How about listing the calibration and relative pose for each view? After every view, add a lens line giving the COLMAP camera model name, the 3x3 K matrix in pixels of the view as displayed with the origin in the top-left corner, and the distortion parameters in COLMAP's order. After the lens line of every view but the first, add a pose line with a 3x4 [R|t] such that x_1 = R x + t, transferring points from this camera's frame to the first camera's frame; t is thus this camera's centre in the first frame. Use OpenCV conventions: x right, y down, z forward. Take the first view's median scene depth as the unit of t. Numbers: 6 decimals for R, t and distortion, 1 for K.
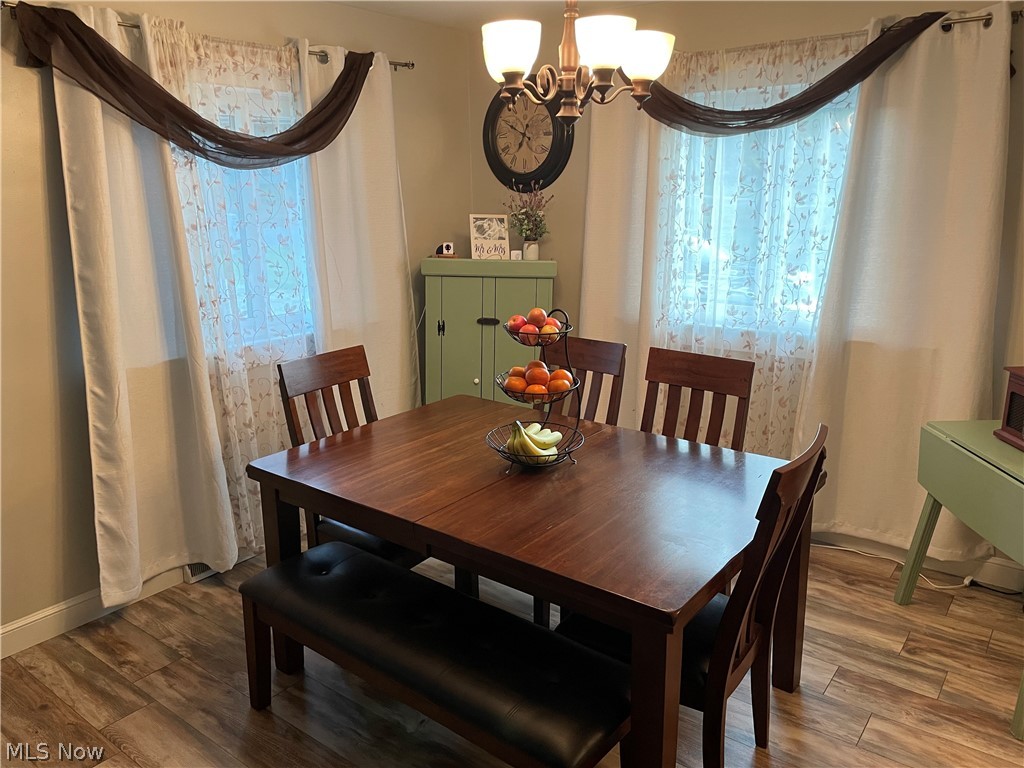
lens RADIAL K [[774.2, 0, 512.1], [0, 774.2, 376.3], [0, 0, 1]] dist [0.098375, -0.150550]
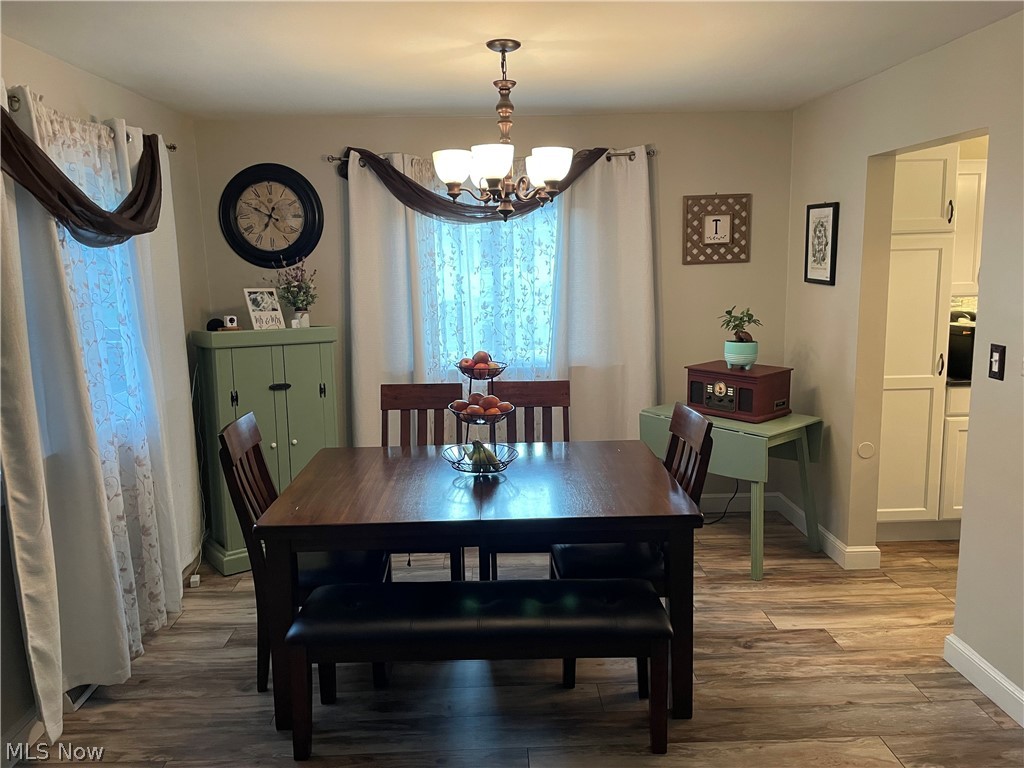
lens RADIAL K [[769.5, 0, 512.1], [0, 769.5, 371.4], [0, 0, 1]] dist [0.066647, -0.079246]
pose [[0.775673, -0.100502, 0.623082, -0.441402], [0.163301, 0.985580, -0.044320, 0.007069], [-0.609643, 0.136128, 0.780900, -0.022168]]
